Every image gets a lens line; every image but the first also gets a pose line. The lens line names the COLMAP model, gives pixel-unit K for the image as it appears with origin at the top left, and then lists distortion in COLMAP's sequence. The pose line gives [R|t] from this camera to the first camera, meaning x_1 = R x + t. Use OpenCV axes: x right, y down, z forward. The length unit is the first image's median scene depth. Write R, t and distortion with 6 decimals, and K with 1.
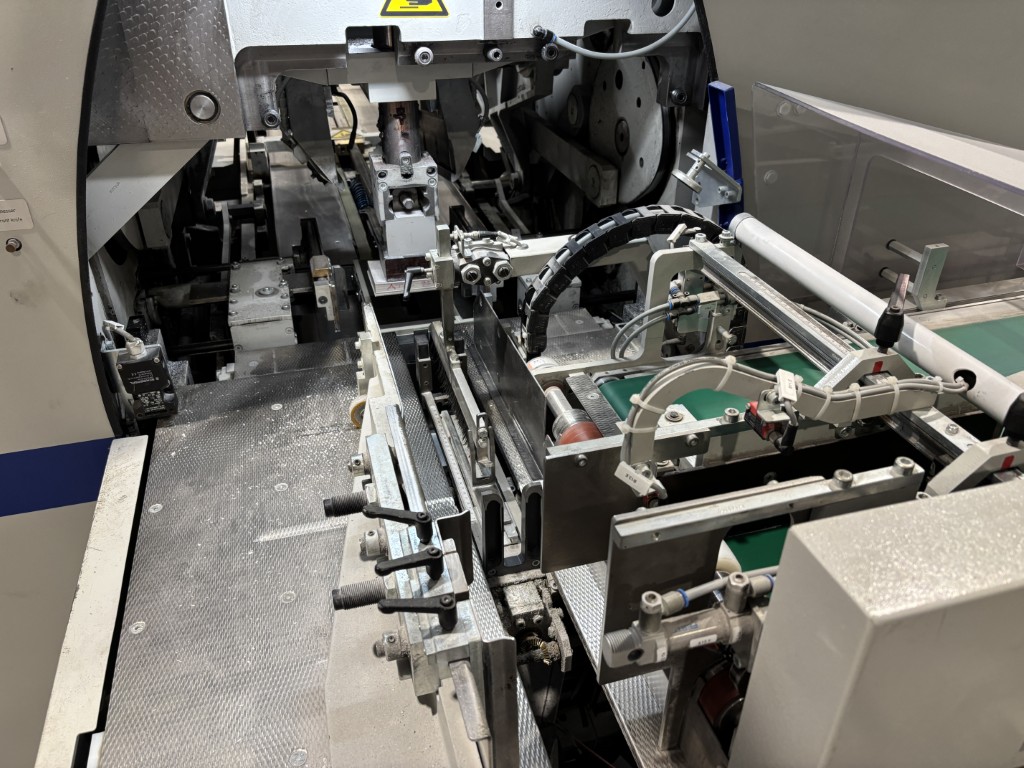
lens RADIAL K [[771.5, 0, 514.8], [0, 771.5, 381.2], [0, 0, 1]] dist [0.049183, -0.049333]
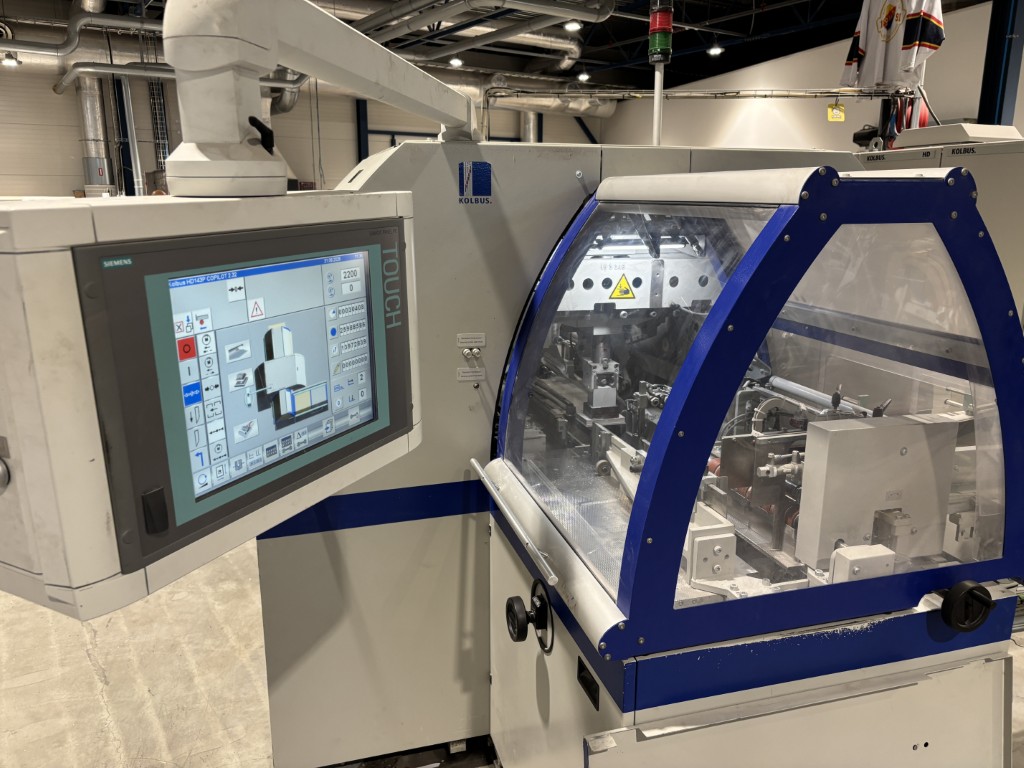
lens RADIAL K [[771.5, 0, 512.1], [0, 771.5, 383.9], [0, 0, 1]] dist [0.049183, -0.049333]
pose [[0.999965, 0.000784, -0.008351, -0.419009], [-0.003352, 0.950038, -0.312115, 0.473634], [0.007689, 0.312132, 0.950008, -1.070983]]
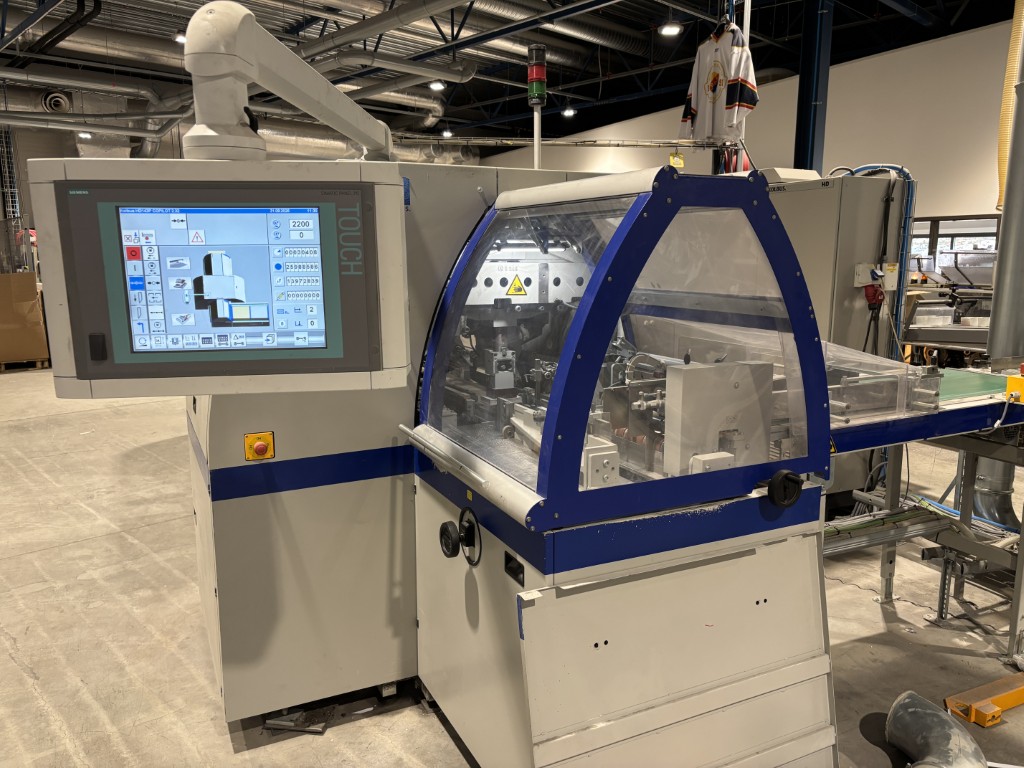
lens RADIAL K [[771.5, 0, 505.3], [0, 771.5, 382.1], [0, 0, 1]] dist [0.049183, -0.049333]
pose [[0.988104, -0.031311, 0.150564, -0.570640], [0.085840, 0.924636, -0.371053, 0.814798], [-0.127599, 0.379563, 0.916324, -1.367556]]
